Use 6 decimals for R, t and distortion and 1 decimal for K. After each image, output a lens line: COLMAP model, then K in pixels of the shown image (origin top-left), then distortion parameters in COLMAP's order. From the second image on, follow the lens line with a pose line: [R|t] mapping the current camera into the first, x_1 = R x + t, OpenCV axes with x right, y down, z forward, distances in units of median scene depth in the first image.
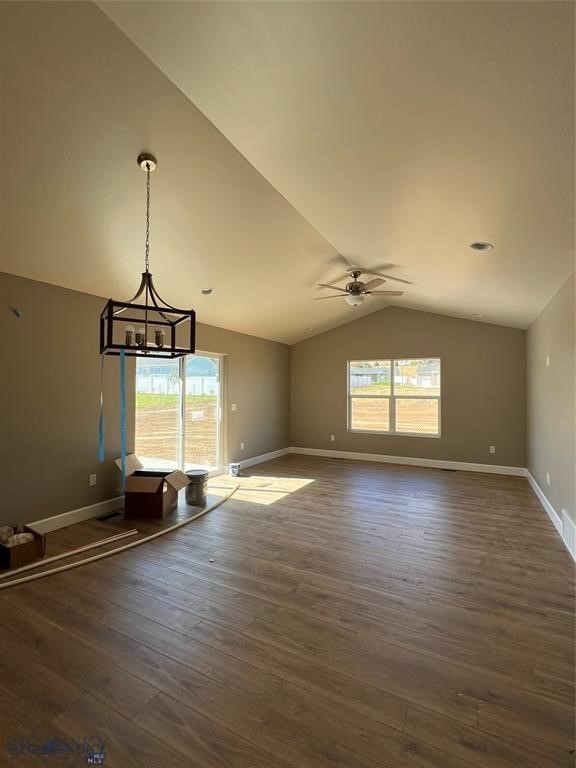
lens RADIAL K [[353.5, 0, 288.0], [0, 353.5, 384.0], [0, 0, 1]] dist [0.000099, 0.000084]
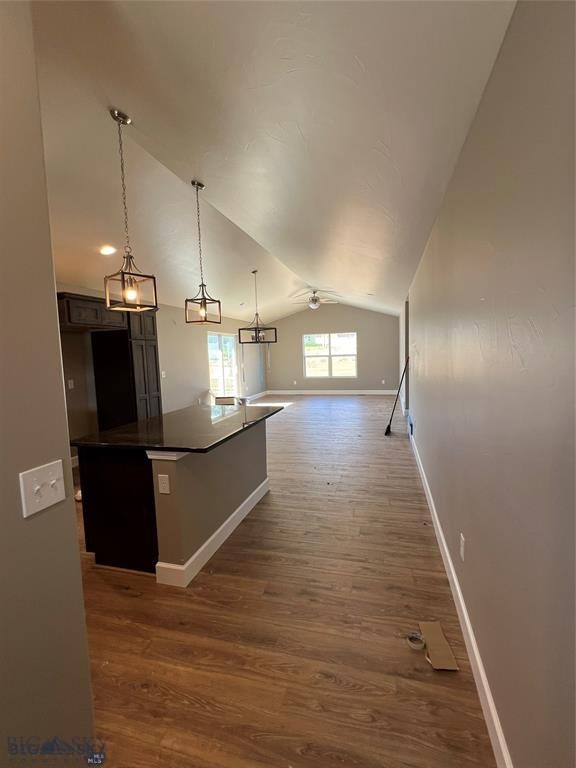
lens RADIAL K [[353.5, 0, 288.0], [0, 353.5, 384.0], [0, 0, 1]] dist [0.000099, 0.000084]
pose [[0.976200, -0.059119, 0.208659, -0.259409], [0.037391, 0.993601, 0.106583, -0.017354], [-0.213625, -0.096244, 0.972163, -0.608579]]
